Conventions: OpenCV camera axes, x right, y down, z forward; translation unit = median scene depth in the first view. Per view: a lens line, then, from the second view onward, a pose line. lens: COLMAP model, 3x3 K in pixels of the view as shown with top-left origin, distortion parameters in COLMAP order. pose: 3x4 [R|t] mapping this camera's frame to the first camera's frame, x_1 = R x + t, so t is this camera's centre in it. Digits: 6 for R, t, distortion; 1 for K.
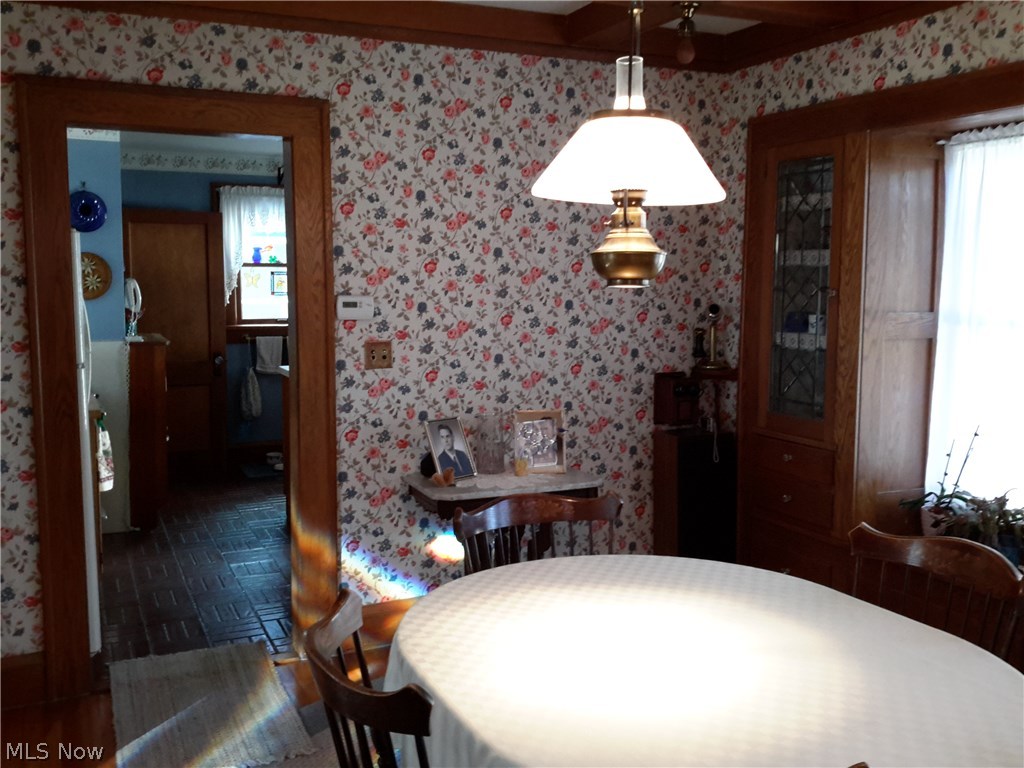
lens RADIAL K [[958.0, 0, 556.1], [0, 958.0, 393.5], [0, 0, 1]] dist [-0.021706, 0.000000]
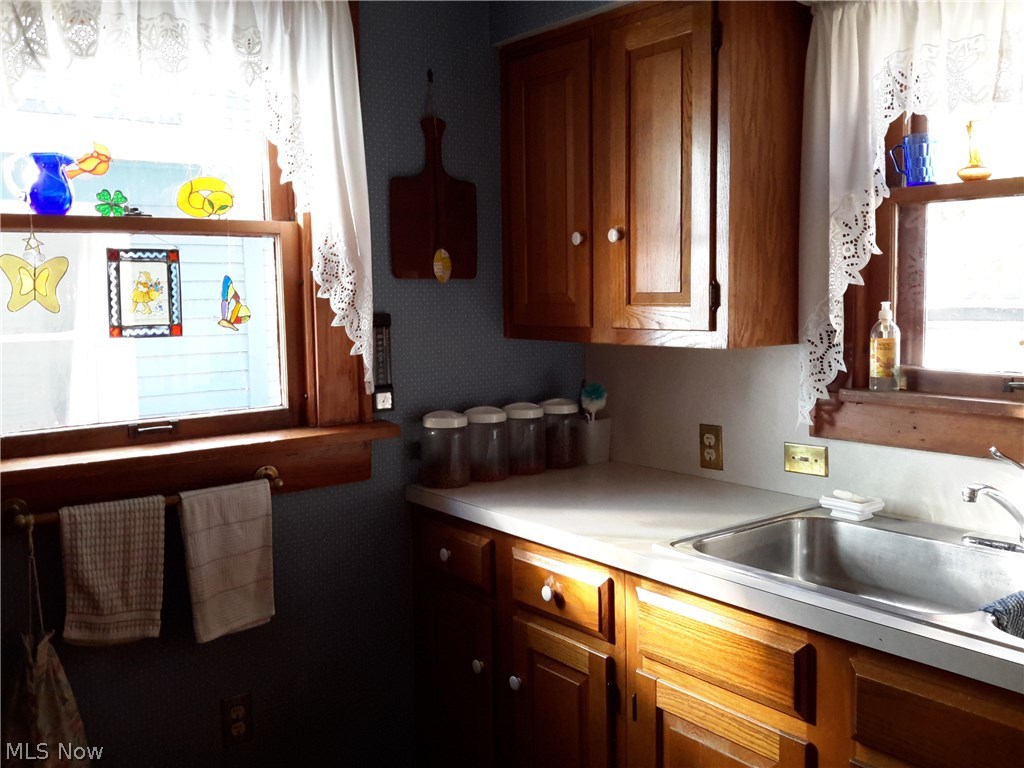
lens RADIAL K [[958.0, 0, 510.9], [0, 958.0, 375.2], [0, 0, 1]] dist [-0.021706, 0.000000]
pose [[0.982454, -0.039407, 0.182292, -0.244338], [0.044346, 0.998749, -0.023093, -0.083823], [-0.181154, 0.030772, 0.982973, 0.740519]]
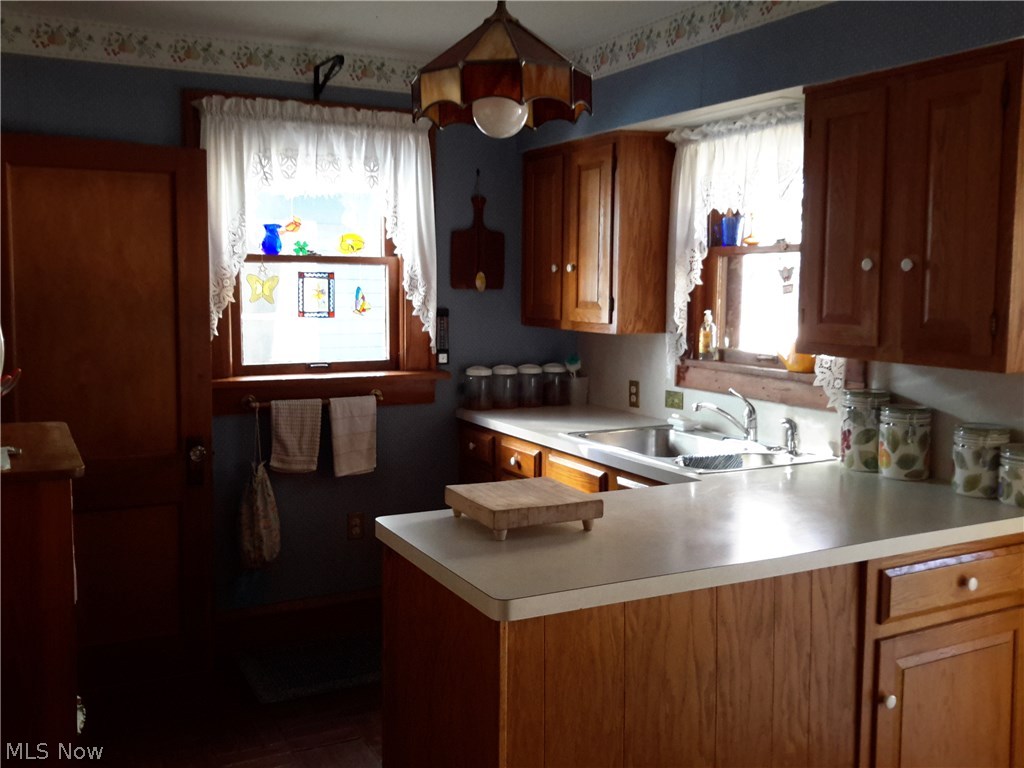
lens RADIAL K [[958.0, 0, 511.7], [0, 958.0, 386.0], [0, 0, 1]] dist [-0.021706, 0.000000]
pose [[1.000000, 0.000856, 0.000374, -0.189150], [-0.000853, 0.999972, -0.007416, -0.064272], [-0.000380, 0.007416, 0.999972, 0.502057]]
